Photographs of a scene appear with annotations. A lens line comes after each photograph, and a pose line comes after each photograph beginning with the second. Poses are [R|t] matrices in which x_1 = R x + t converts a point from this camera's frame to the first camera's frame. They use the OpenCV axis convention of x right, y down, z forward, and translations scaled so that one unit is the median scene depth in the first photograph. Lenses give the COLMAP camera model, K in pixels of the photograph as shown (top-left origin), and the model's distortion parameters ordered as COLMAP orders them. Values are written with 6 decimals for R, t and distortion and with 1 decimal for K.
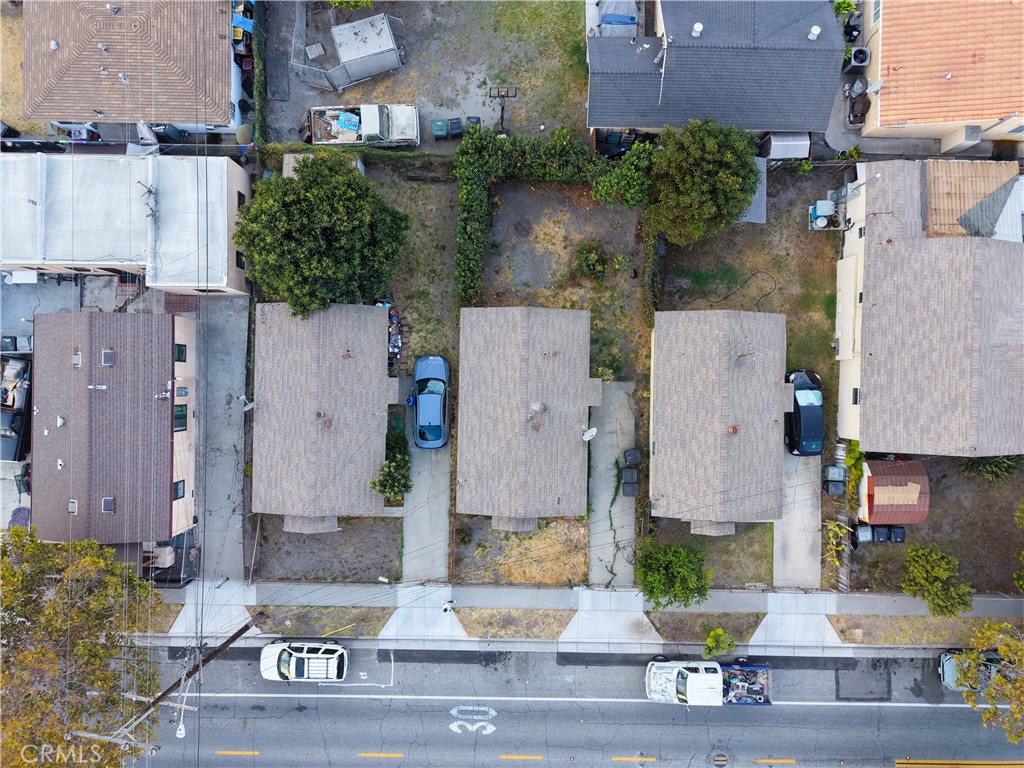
lens RADIAL K [[687.8, 0, 560.1], [0, 687.8, 378.4], [0, 0, 1]] dist [0.030954, -0.015945]
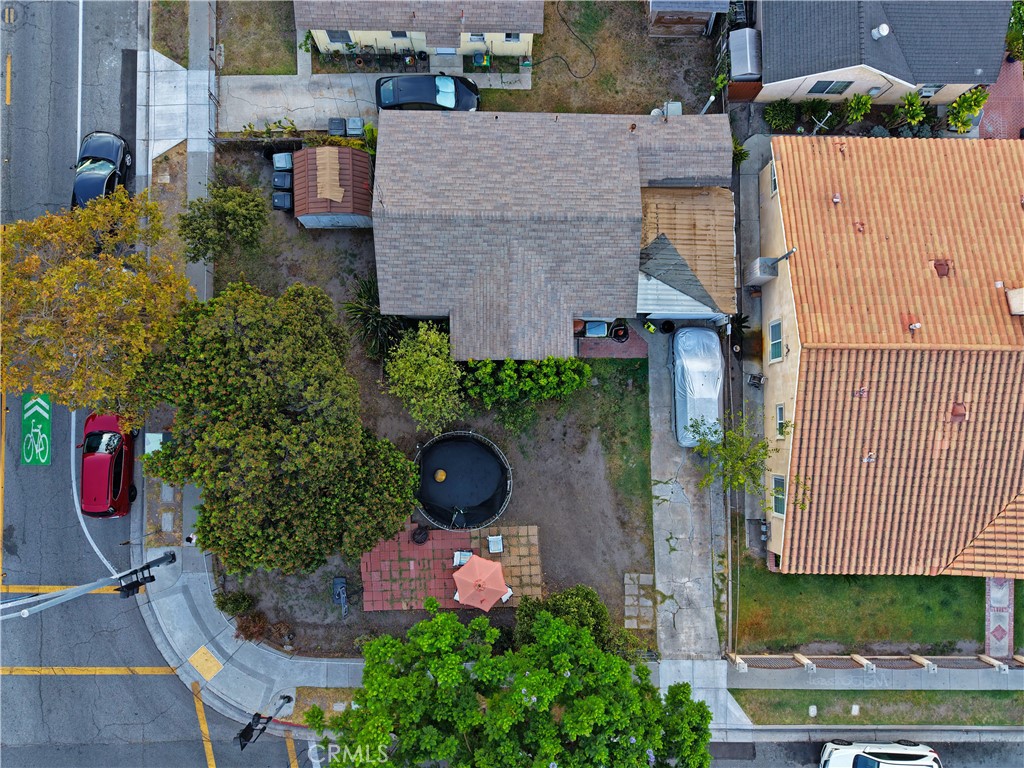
lens RADIAL K [[687.8, 0, 520.8], [0, 687.8, 390.8], [0, 0, 1]] dist [0.030954, -0.015945]
pose [[0.032439, 0.996730, -0.074009, 0.762283], [-0.999332, 0.031096, -0.019222, -0.034478], [-0.016858, 0.074583, 0.997072, 0.185078]]
